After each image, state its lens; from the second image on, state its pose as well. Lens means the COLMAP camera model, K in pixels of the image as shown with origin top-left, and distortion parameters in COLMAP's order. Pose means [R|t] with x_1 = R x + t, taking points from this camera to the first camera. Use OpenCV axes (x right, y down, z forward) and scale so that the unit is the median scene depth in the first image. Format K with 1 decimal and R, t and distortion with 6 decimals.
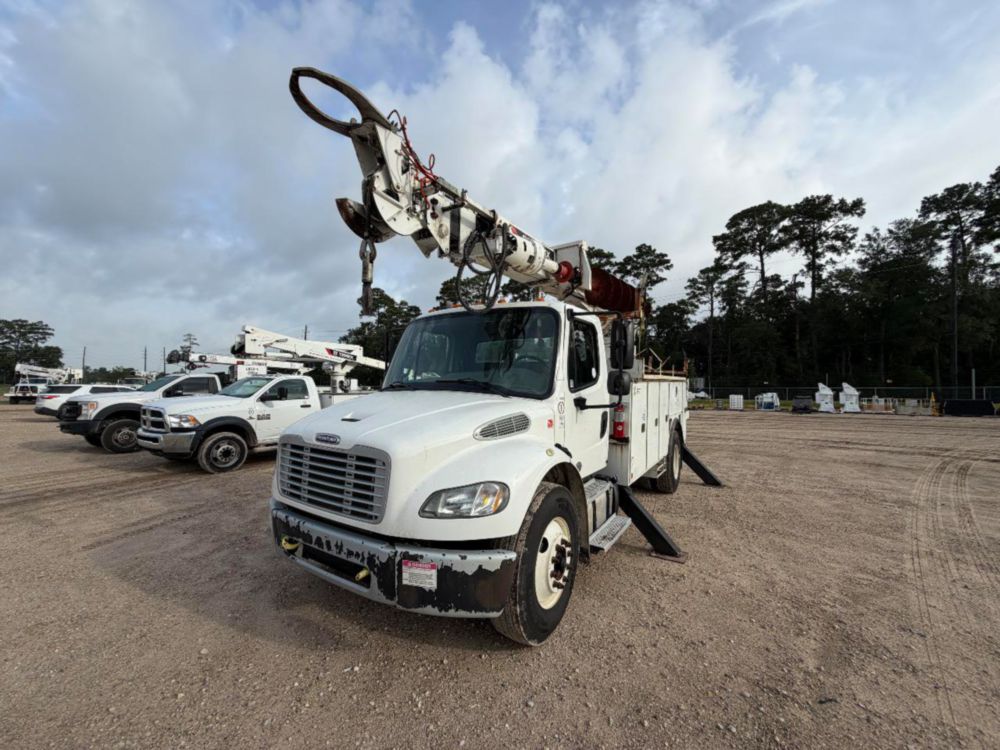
lens RADIAL K [[396.7, 0, 498.6], [0, 396.7, 376.4], [0, 0, 1]] dist [-0.001352, 0.000214]
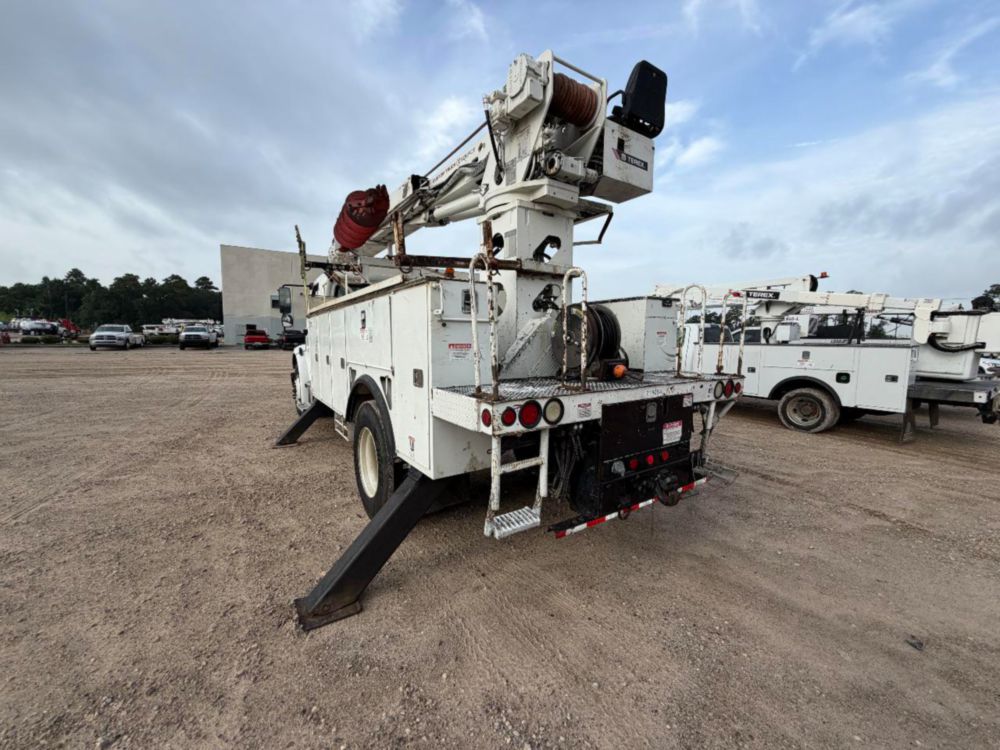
lens RADIAL K [[395.9, 0, 498.0], [0, 395.9, 376.1], [0, 0, 1]] dist [0.001133, -0.000633]
pose [[-0.399469, 0.072184, -0.913901, 0.110108], [0.003828, 0.997018, 0.077076, 0.009188], [0.916739, 0.027292, -0.398554, 0.178301]]
